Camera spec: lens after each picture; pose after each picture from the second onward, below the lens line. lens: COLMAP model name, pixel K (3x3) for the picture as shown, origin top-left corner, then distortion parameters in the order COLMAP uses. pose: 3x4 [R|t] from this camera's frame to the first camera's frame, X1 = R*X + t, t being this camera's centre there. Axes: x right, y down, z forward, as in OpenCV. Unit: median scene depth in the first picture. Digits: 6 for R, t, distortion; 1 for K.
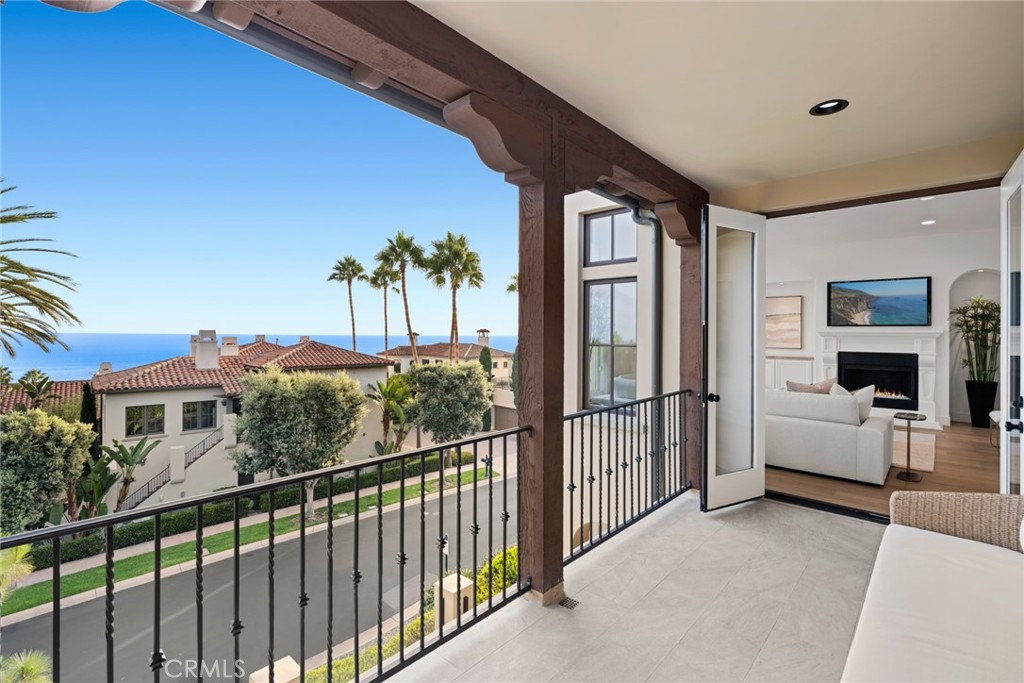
lens RADIAL K [[468.4, 0, 504.8], [0, 468.4, 334.3], [0, 0, 1]] dist [-0.001901, -0.000050]
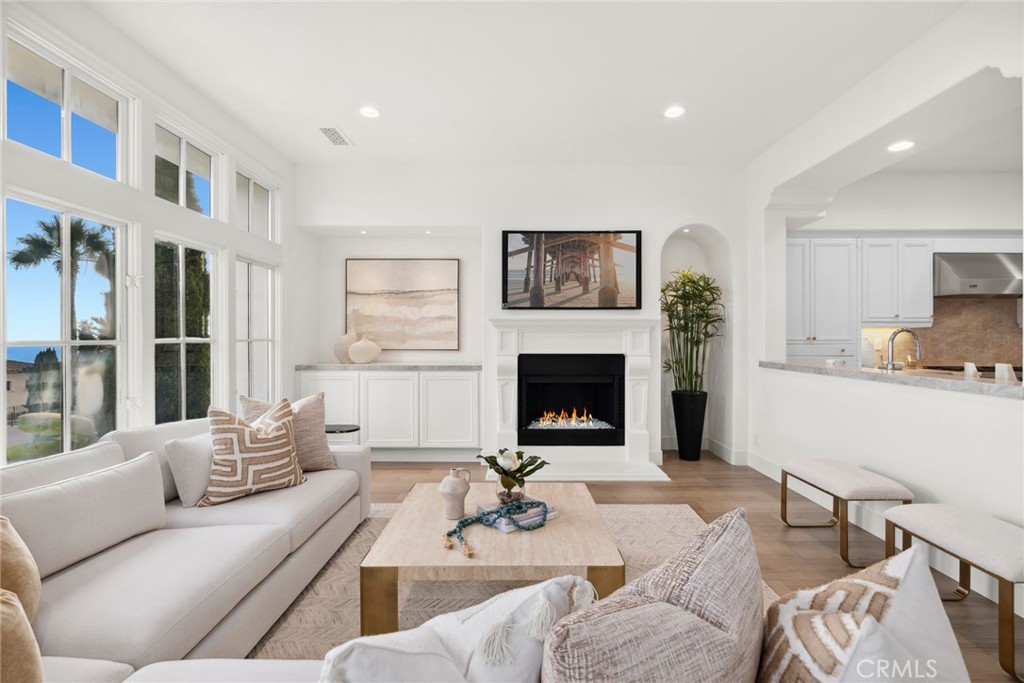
lens RADIAL K [[468.4, 0, 512.5], [0, 468.4, 338.6], [0, 0, 1]] dist [-0.001901, -0.000050]
pose [[0.727522, -0.005283, 0.686064, 0.317157], [0.005902, 0.999982, 0.001441, 0.017583], [-0.686059, 0.003001, 0.727540, 0.592092]]
